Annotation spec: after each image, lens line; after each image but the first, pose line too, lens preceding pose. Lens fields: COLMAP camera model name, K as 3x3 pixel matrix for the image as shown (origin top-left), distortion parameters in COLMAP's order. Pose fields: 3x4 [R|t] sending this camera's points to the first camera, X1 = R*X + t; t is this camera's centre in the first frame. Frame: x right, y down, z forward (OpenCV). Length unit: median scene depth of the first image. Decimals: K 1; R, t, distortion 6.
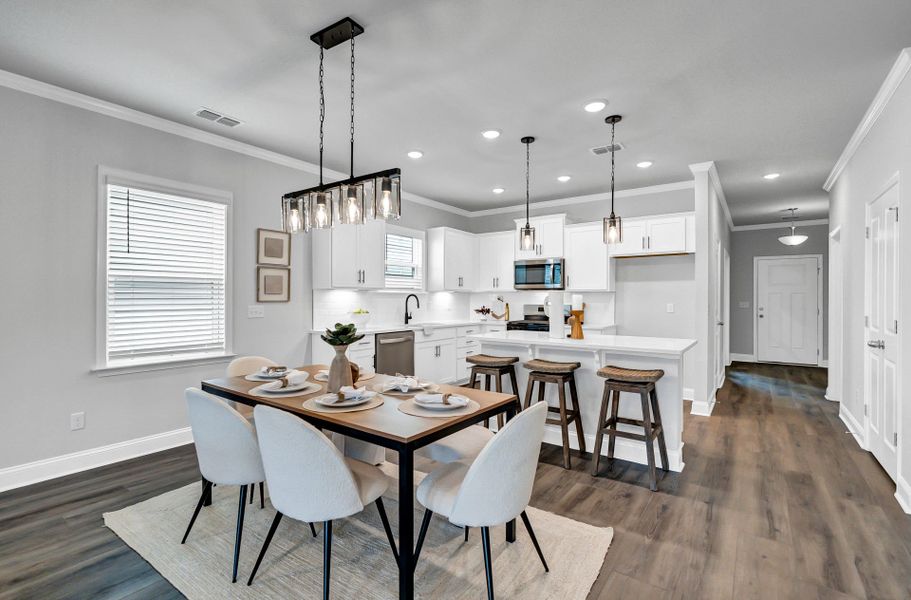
lens RADIAL K [[446.6, 0, 436.6], [0, 446.6, 298.2], [0, 0, 1]] dist [0.004706, -0.000948]
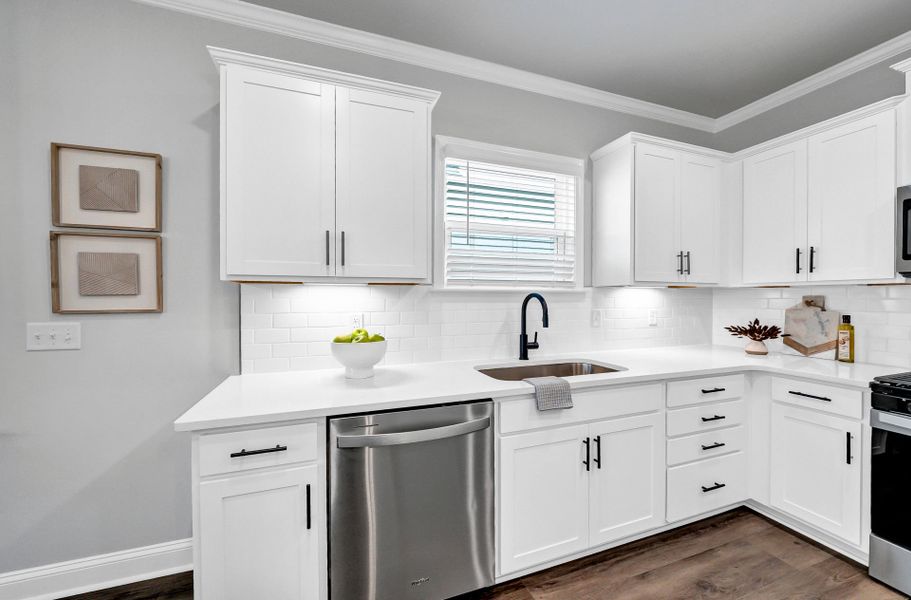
lens RADIAL K [[360.1, 0, 392.3], [0, 360.1, 296.1], [0, 0, 1]] dist [-0.002178, -0.000679]
pose [[0.793668, 0.000588, -0.608351, 0.062486], [0.000463, 0.999999, 0.001571, -0.008424], [0.608352, -0.001529, 0.793666, 0.828088]]
